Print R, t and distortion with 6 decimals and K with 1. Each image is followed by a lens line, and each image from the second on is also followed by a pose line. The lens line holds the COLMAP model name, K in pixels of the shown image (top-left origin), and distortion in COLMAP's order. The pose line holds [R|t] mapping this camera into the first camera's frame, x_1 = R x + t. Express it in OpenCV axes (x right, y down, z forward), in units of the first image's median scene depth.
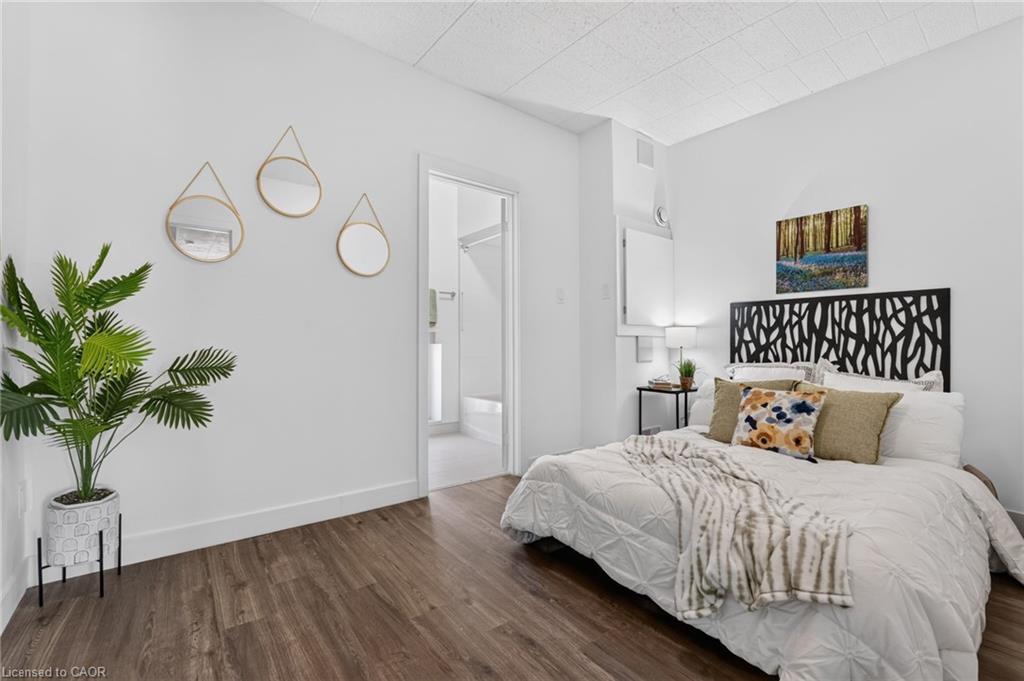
lens RADIAL K [[437.0, 0, 504.1], [0, 437.0, 346.0], [0, 0, 1]] dist [-0.028292, 0.004186]
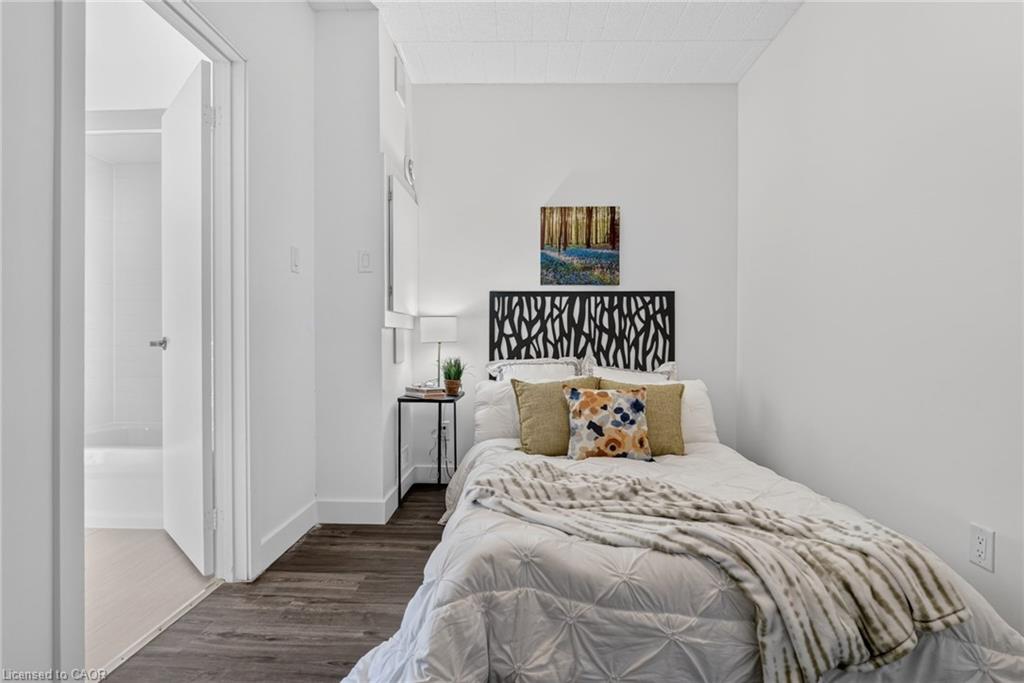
lens RADIAL K [[495.0, 0, 501.6], [0, 495.0, 338.9], [0, 0, 1]] dist [-0.010609, 0.000059]
pose [[0.645254, -0.001763, 0.763966, -0.279865], [0.001533, 0.999998, 0.001013, -0.005845], [-0.763967, 0.000518, 0.645255, 0.441353]]
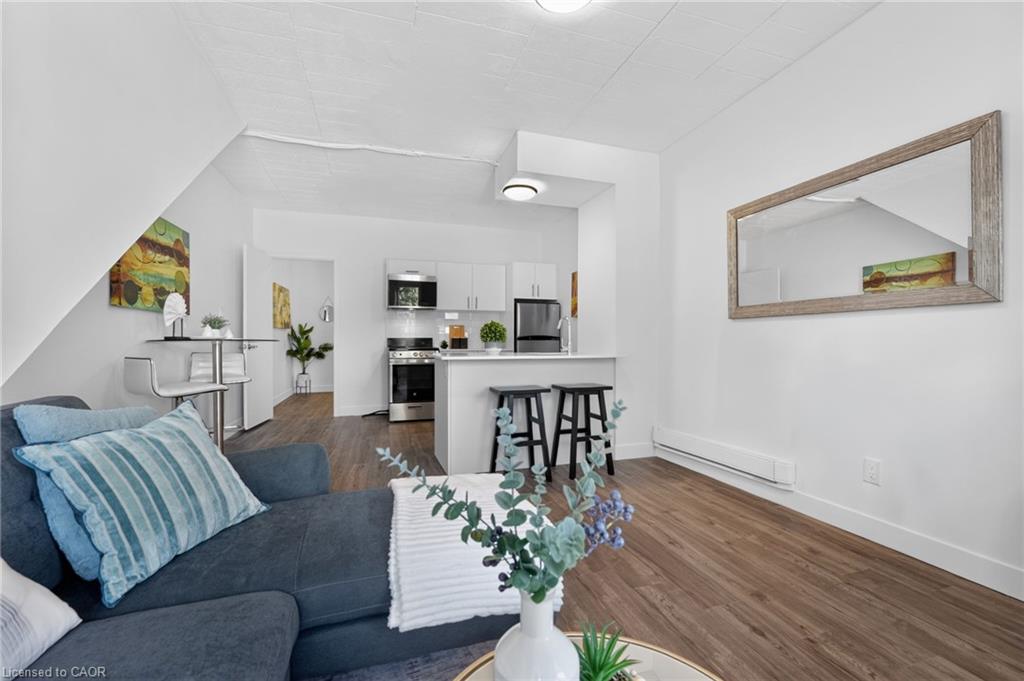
lens RADIAL K [[417.8, 0, 501.7], [0, 417.8, 337.5], [0, 0, 1]] dist [-0.012218, 0.000248]
pose [[0.931307, -0.003797, -0.364215, 1.752270], [0.000858, 0.999966, -0.008231, -0.010571], [0.364233, 0.007353, 0.931279, -1.599086]]
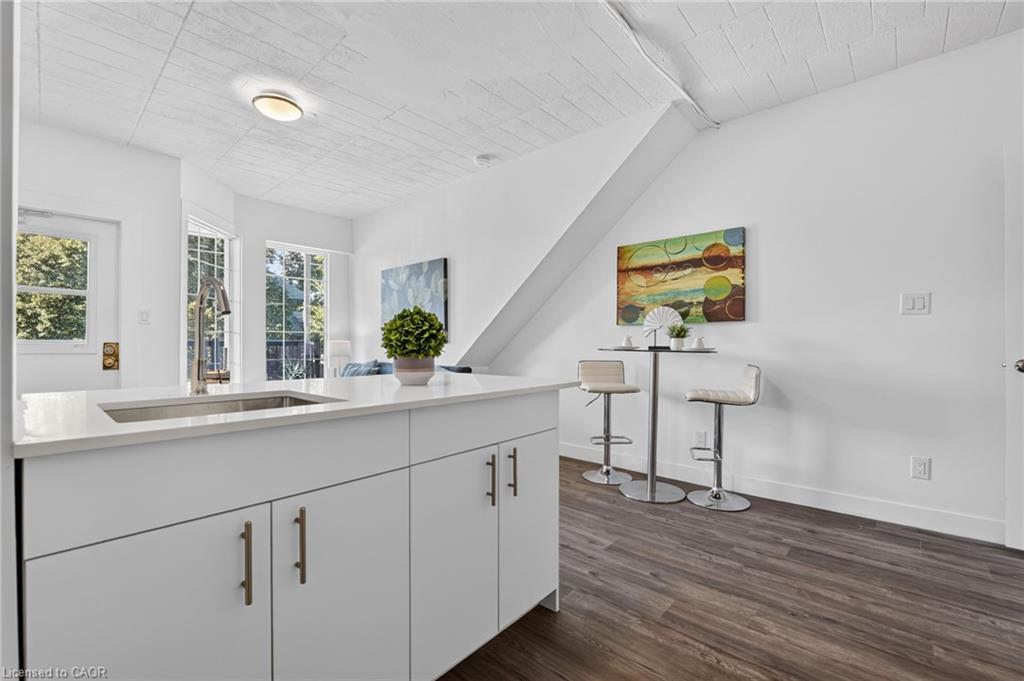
lens RADIAL K [[437.0, 0, 504.1], [0, 437.0, 346.0], [0, 0, 1]] dist [-0.028292, 0.004186]
pose [[-0.986198, -0.002890, -0.165543, 1.207278], [-0.002923, 0.999996, -0.000043, -0.022223], [0.165542, 0.000441, -0.986203, 0.283281]]
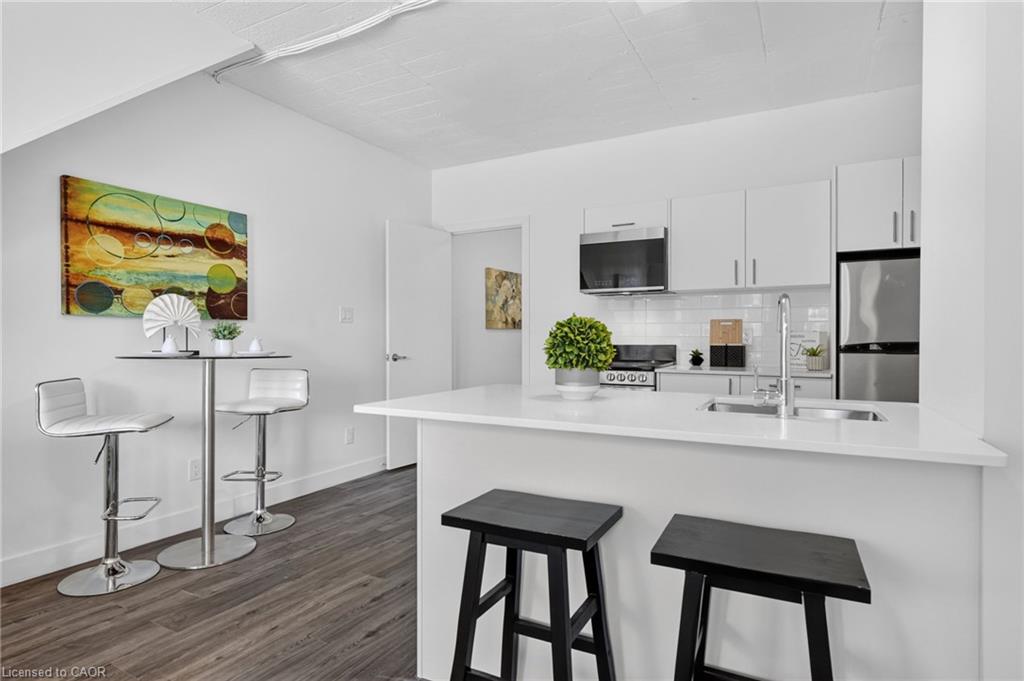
lens RADIAL K [[560.0, 0, 503.9], [0, 560.0, 339.9], [0, 0, 1]] dist [0.003007, 0.000910]
pose [[0.390163, 0.001275, -0.920745, 1.861969], [0.001915, 0.999996, 0.002197, -0.045679], [0.920744, -0.002620, 0.390159, -0.713666]]
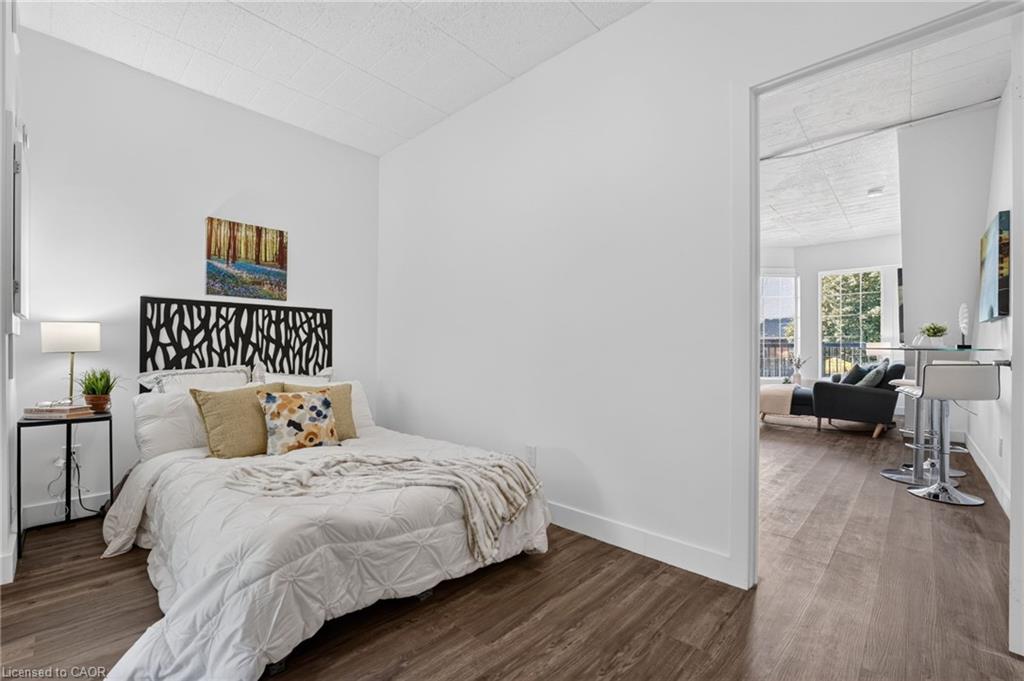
lens RADIAL K [[437.0, 0, 504.1], [0, 437.0, 346.0], [0, 0, 1]] dist [-0.028292, 0.004186]
pose [[-0.152209, 0.001803, 0.988347, -0.457475], [-0.003283, 0.999992, -0.002330, -0.009942], [-0.988343, -0.003599, -0.152202, 0.591734]]
